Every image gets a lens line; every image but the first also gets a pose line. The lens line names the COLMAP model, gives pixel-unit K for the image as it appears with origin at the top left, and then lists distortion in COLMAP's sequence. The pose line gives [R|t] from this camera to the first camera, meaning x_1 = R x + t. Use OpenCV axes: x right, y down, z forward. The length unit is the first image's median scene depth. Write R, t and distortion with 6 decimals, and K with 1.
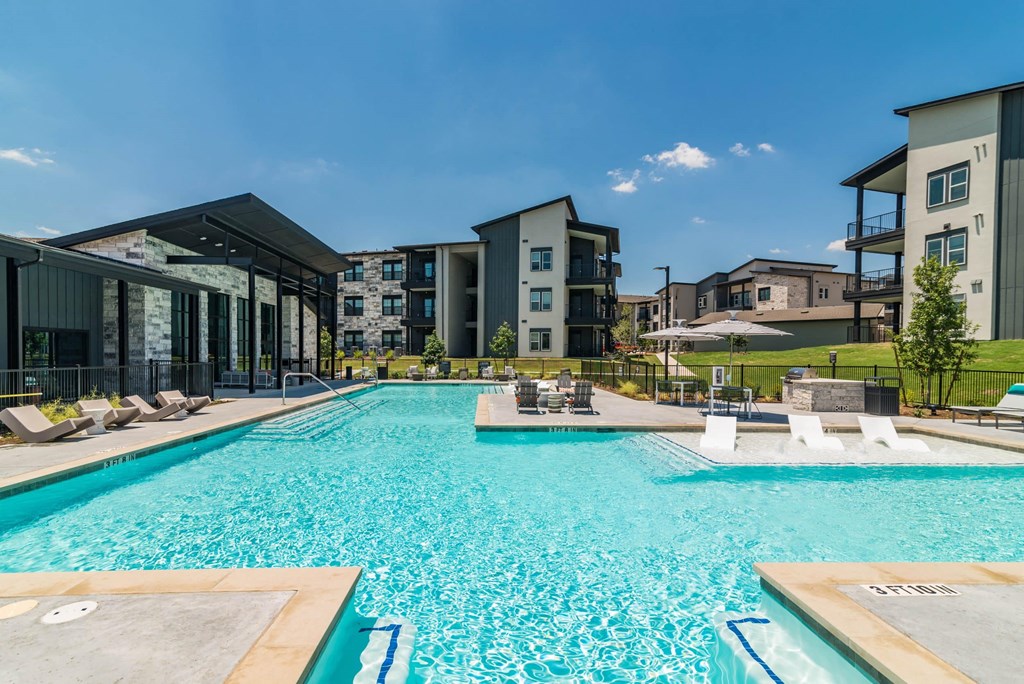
lens RADIAL K [[487.2, 0, 503.6], [0, 487.2, 358.8], [0, 0, 1]] dist [0.017810, 0.001406]
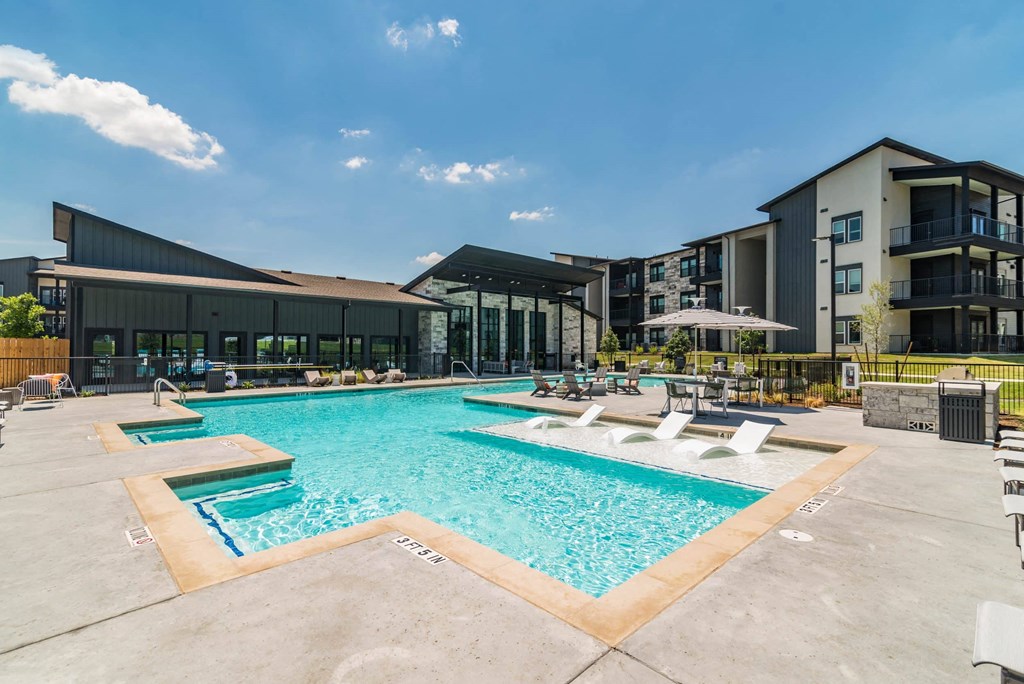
lens RADIAL K [[487.2, 0, 488.7], [0, 487.2, 346.3], [0, 0, 1]] dist [0.017810, 0.001406]
pose [[0.628269, -0.009045, -0.777944, 0.632326], [-0.005635, 0.999853, -0.016176, 0.005004], [0.777976, 0.014546, 0.628126, 0.091341]]
